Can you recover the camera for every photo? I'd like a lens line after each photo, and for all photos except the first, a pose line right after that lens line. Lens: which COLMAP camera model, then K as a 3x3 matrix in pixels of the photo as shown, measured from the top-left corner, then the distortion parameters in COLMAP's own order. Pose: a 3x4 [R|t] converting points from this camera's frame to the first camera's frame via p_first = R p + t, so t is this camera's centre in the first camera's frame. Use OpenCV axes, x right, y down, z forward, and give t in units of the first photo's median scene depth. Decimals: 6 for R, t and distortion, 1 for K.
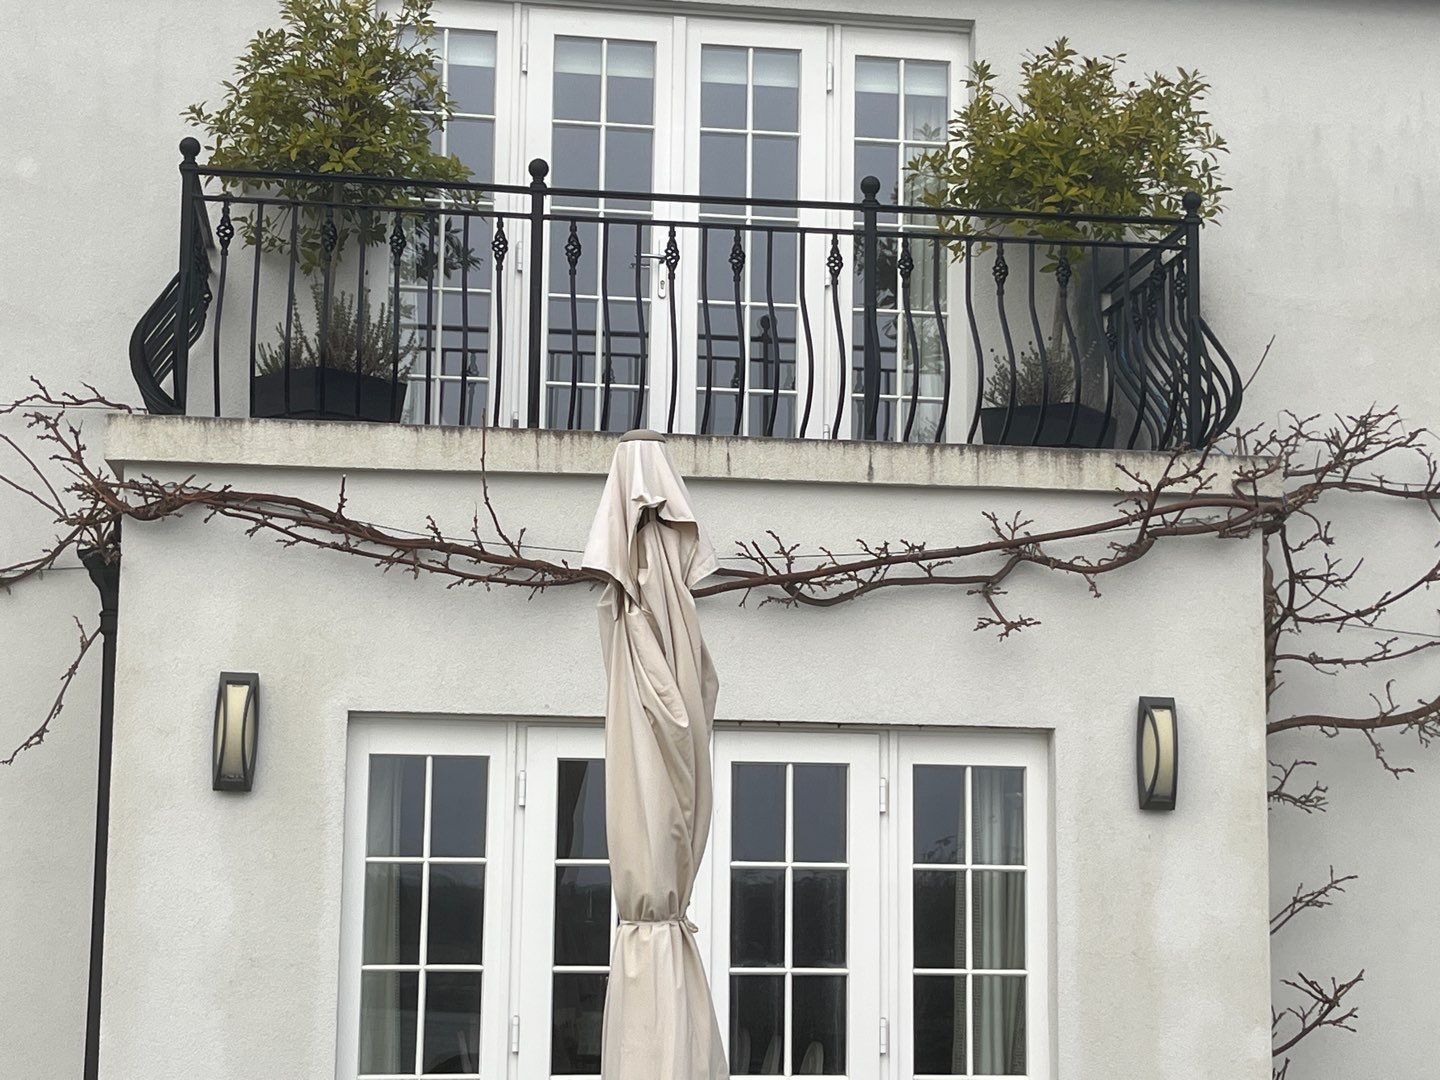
lens RADIAL K [[2400.1, 0, 720.0], [0, 2400.1, 540.0], [0, 0, 1]] dist [0.140948, -0.005901]
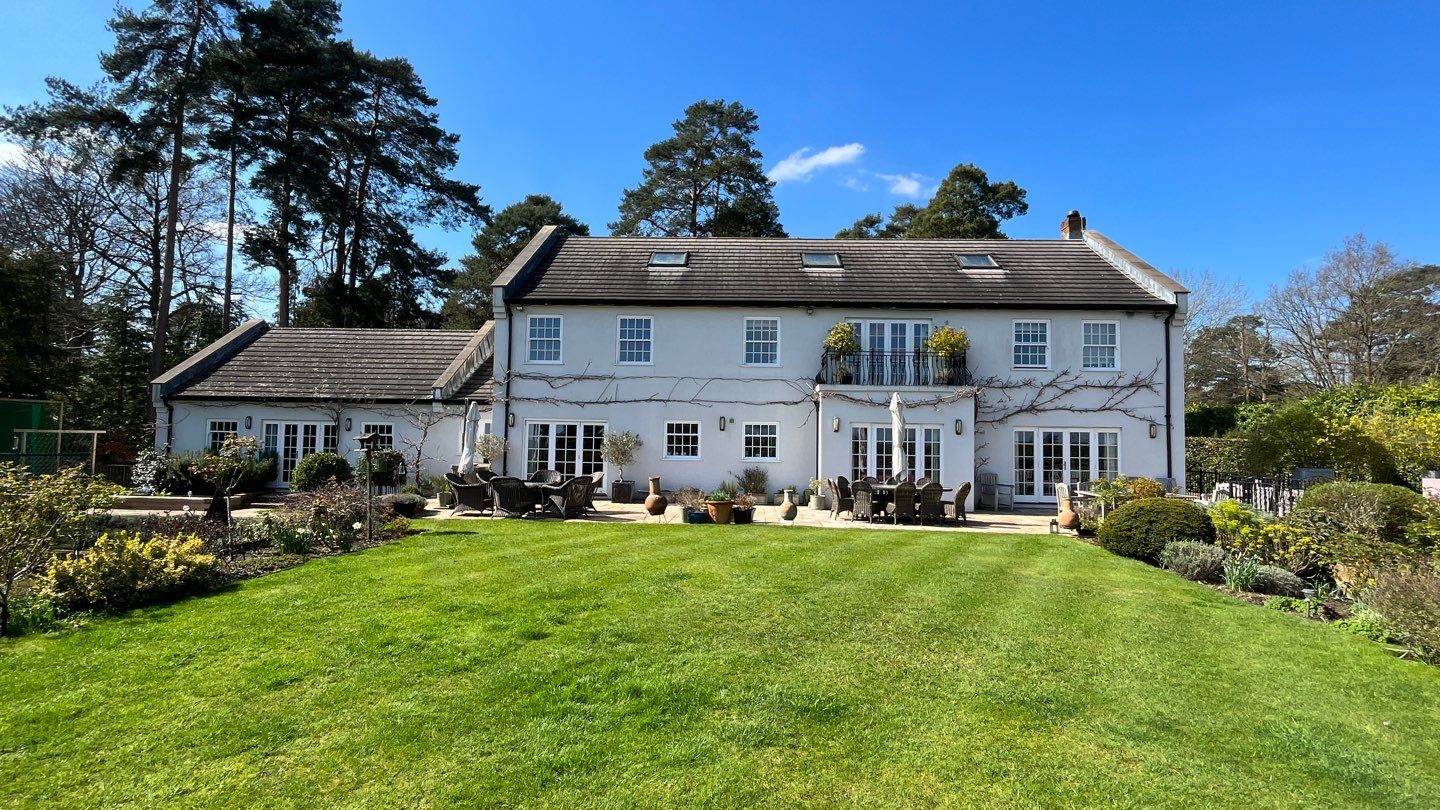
lens RADIAL K [[684.4, 0, 715.8], [0, 684.4, 406.4], [0, 0, 1]] dist [-0.000996, -0.000338]
pose [[0.982983, -0.005912, -0.183602, -0.165450], [0.019953, 0.997005, 0.074719, -0.146191], [0.182611, -0.077111, 0.980157, -1.188042]]
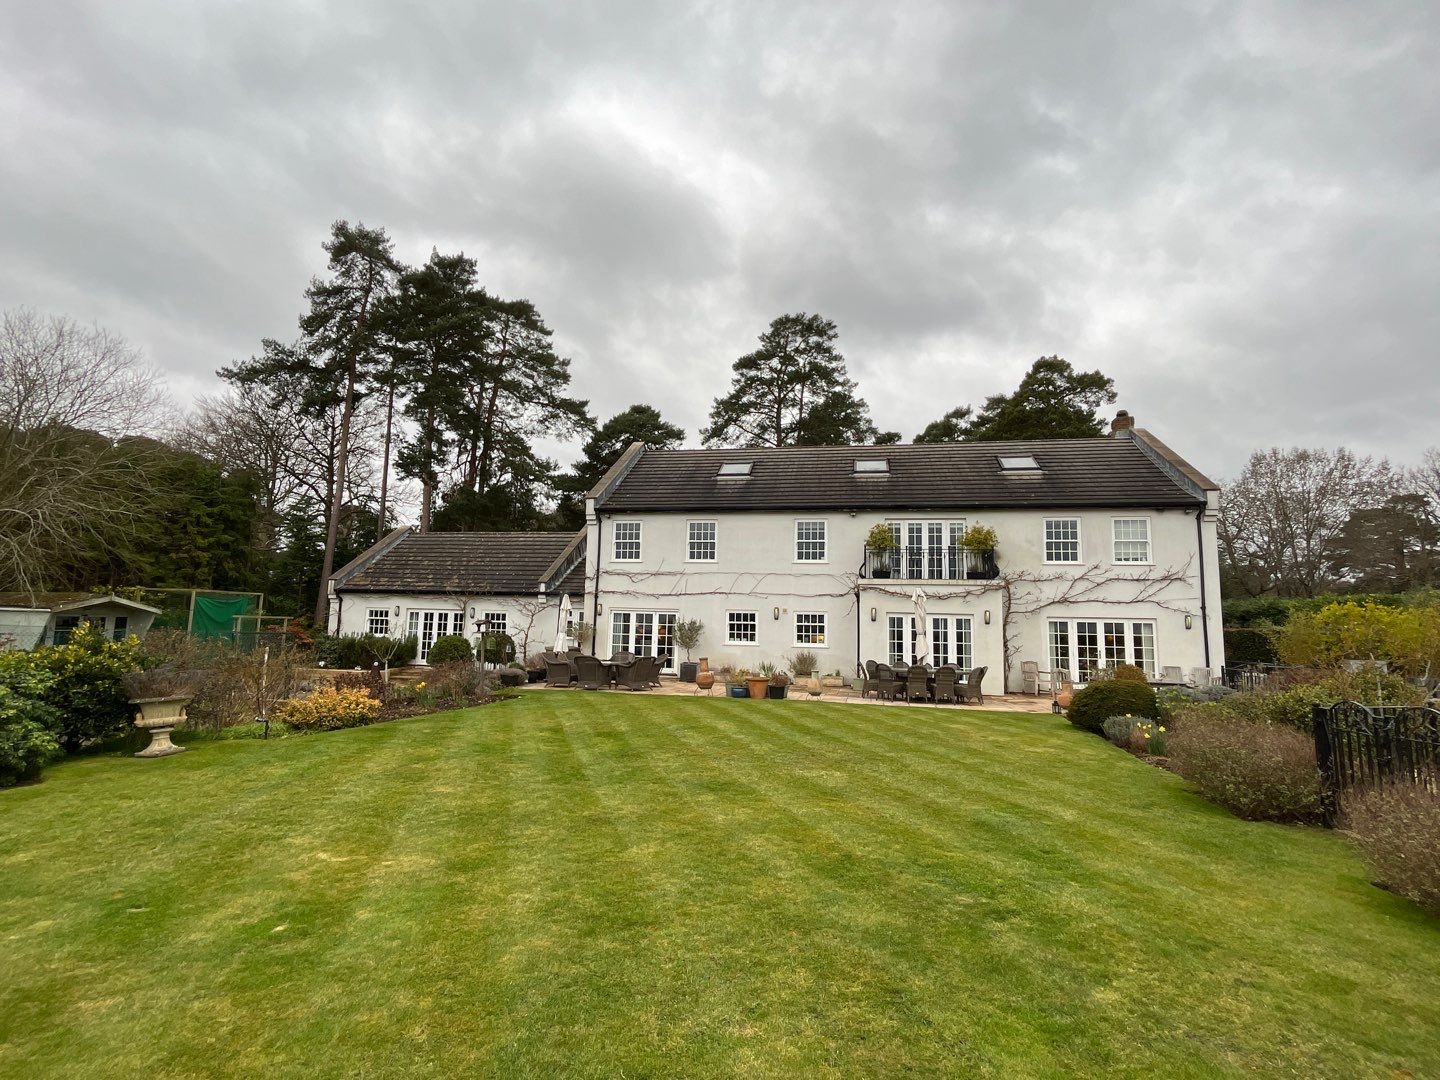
lens RADIAL K [[692.8, 0, 716.2], [0, 692.8, 542.4], [0, 0, 1]] dist [-0.001502, -0.000110]
pose [[0.940144, -0.031627, -0.339306, 0.121062], [0.031862, 0.999480, -0.004880, -0.181524], [0.339284, -0.006223, 0.940663, -1.504999]]
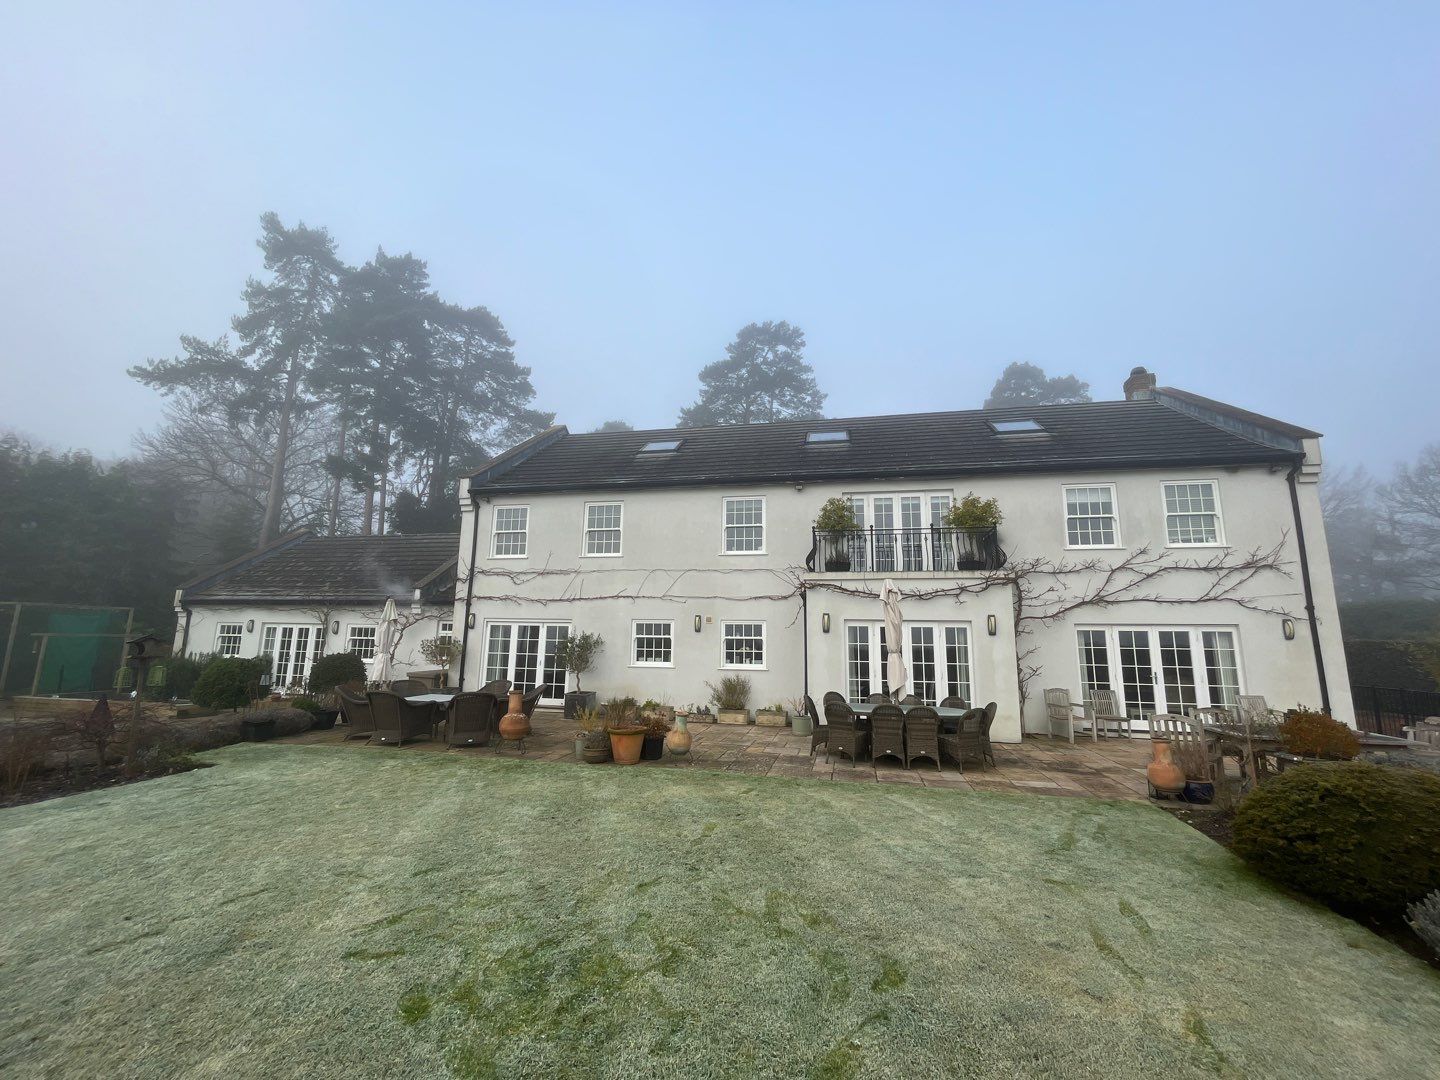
lens RADIAL K [[583.7, 0, 718.0], [0, 583.7, 542.1], [0, 0, 1]] dist [-0.001989, -0.000264]
pose [[0.936907, -0.057470, -0.344823, 0.064264], [0.042108, 0.997765, -0.051882, -0.058200], [0.347034, 0.034089, 0.937233, -0.480283]]
